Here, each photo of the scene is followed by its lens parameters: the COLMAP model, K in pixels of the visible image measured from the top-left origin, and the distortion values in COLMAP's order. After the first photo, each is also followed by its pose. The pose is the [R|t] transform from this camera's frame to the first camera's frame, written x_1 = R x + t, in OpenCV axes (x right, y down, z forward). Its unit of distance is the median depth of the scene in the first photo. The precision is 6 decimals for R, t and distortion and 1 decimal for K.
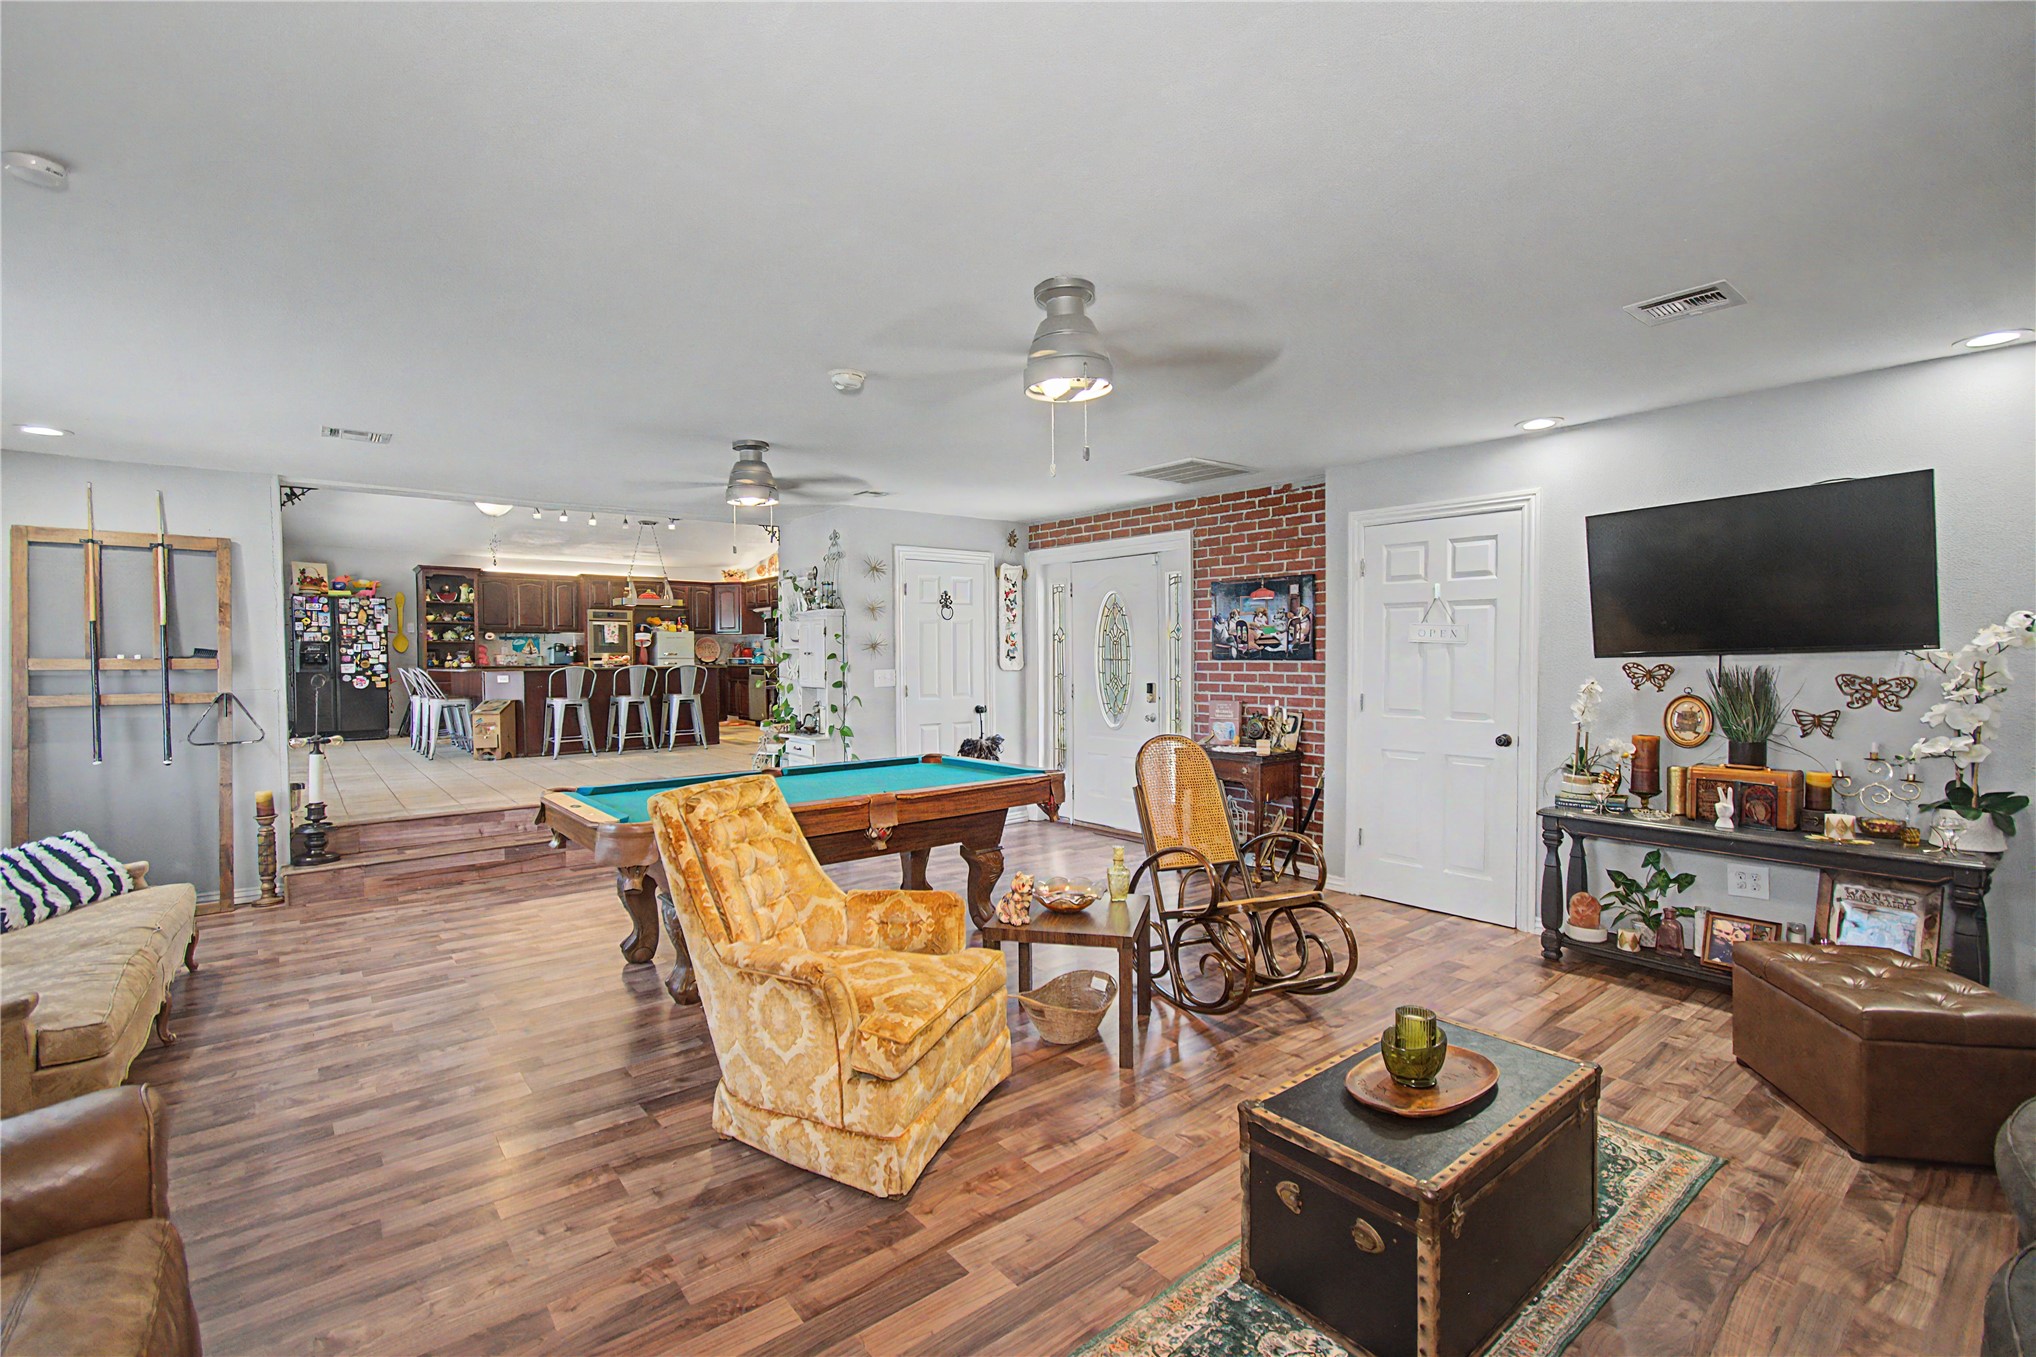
lens RADIAL K [[916.3, 0, 1028.8], [0, 916.3, 674.6], [0, 0, 1]] dist [-0.001673, 0.004868]
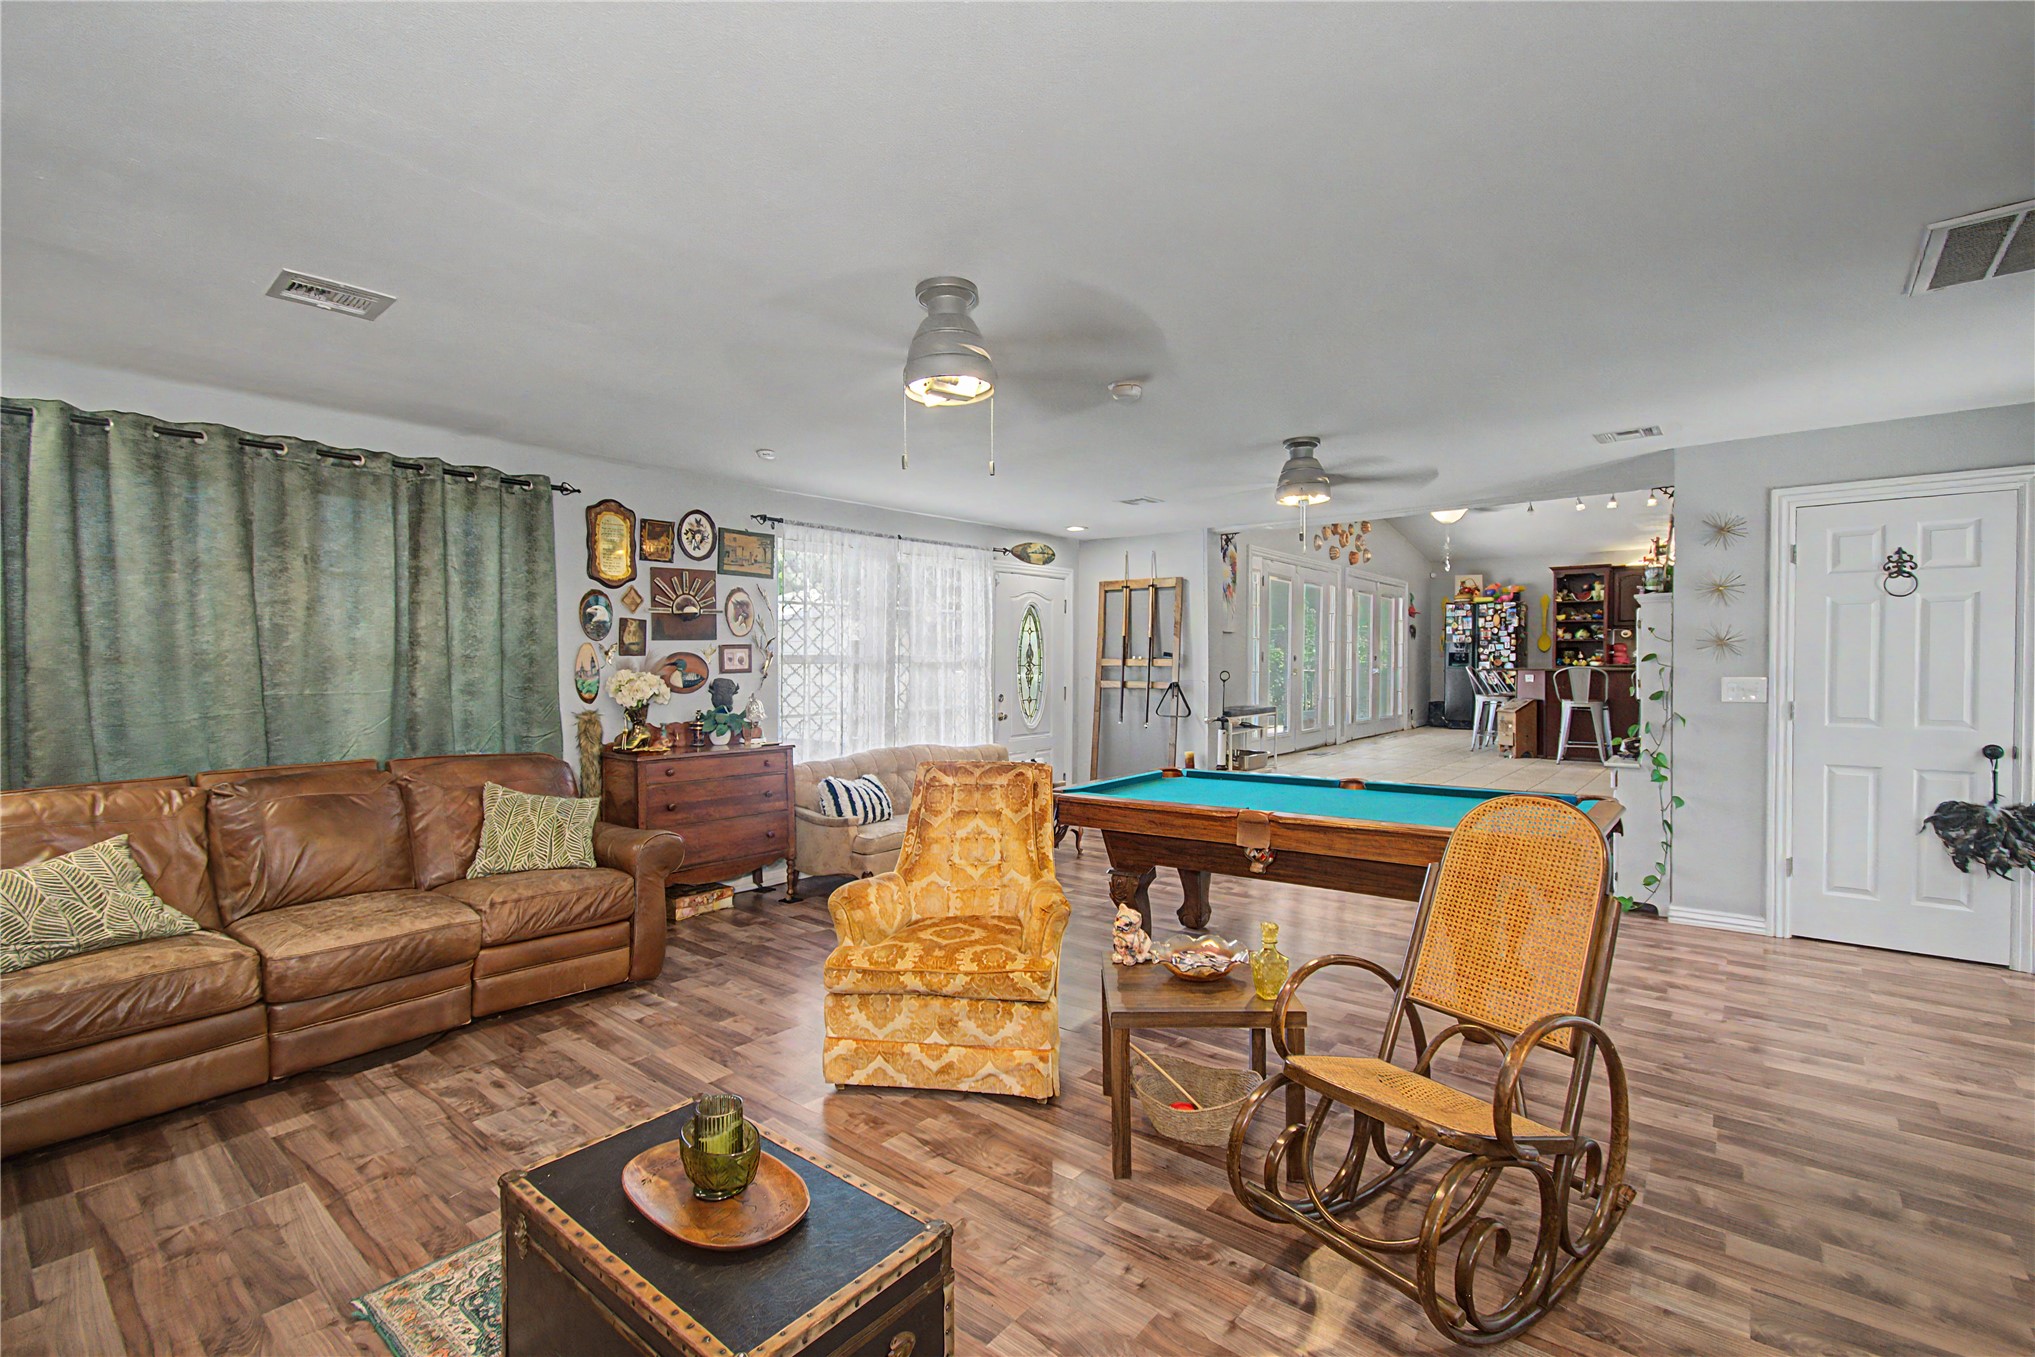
lens RADIAL K [[915.9, 0, 1023.2], [0, 915.9, 665.6], [0, 0, 1]] dist [-0.001673, 0.004868]
pose [[0.213755, 0.010953, -0.976826, 0.293892], [-0.016526, 0.999835, 0.007595, -0.007699], [0.976748, 0.014519, 0.213901, 0.249402]]
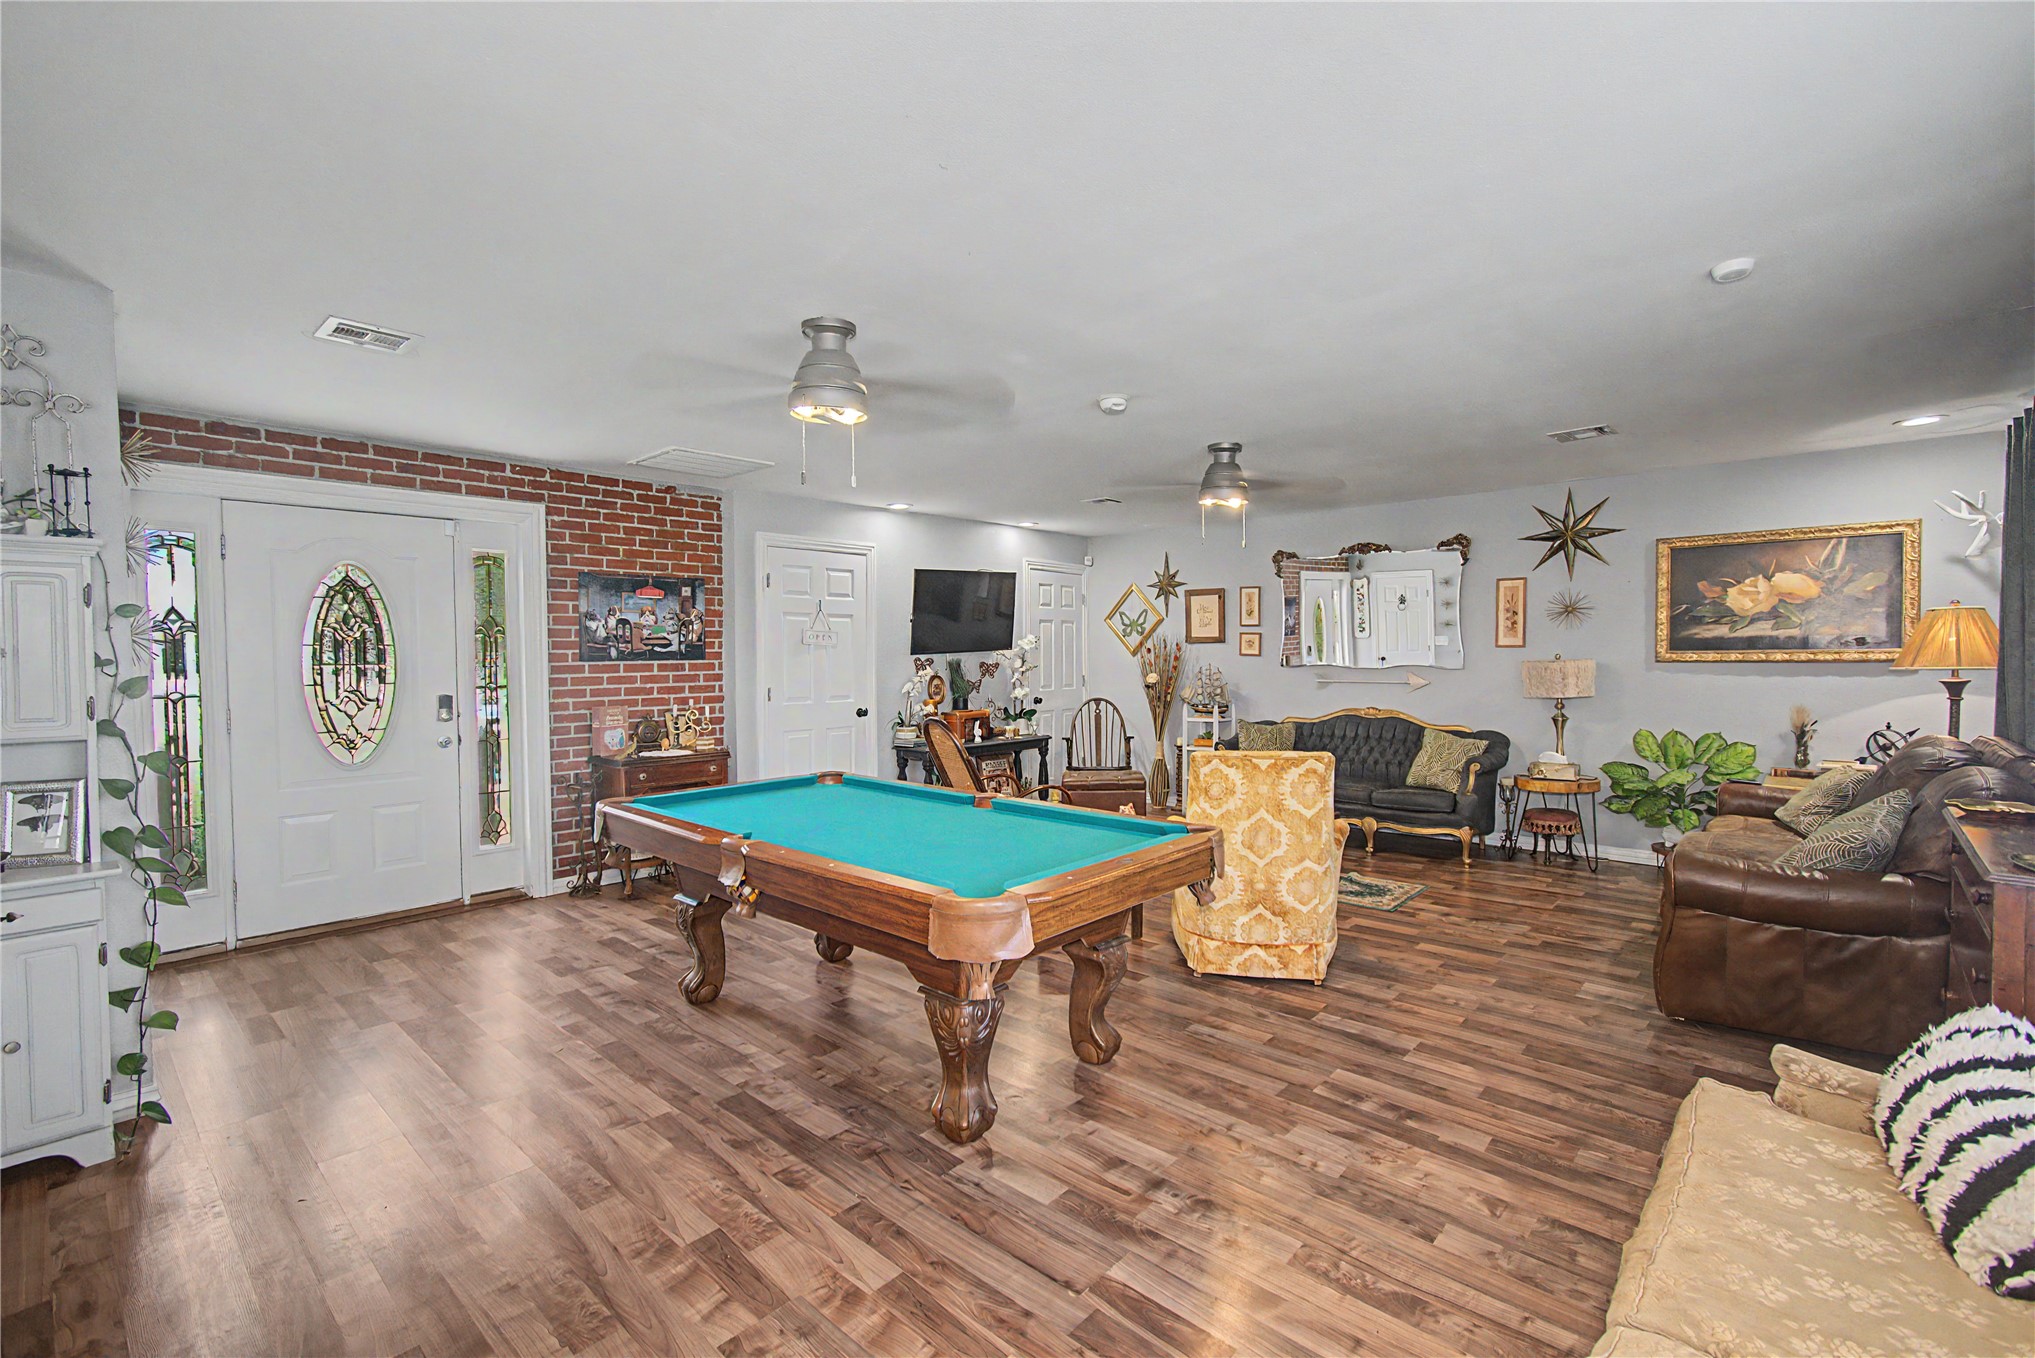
lens RADIAL K [[915.9, 0, 1025.8], [0, 915.9, 674.5], [0, 0, 1]] dist [-0.001673, 0.004868]
pose [[-0.162415, -0.019939, 0.986521, -0.482987], [0.031649, 0.999176, 0.025405, -0.008344], [-0.986215, 0.035348, -0.161650, 0.483667]]
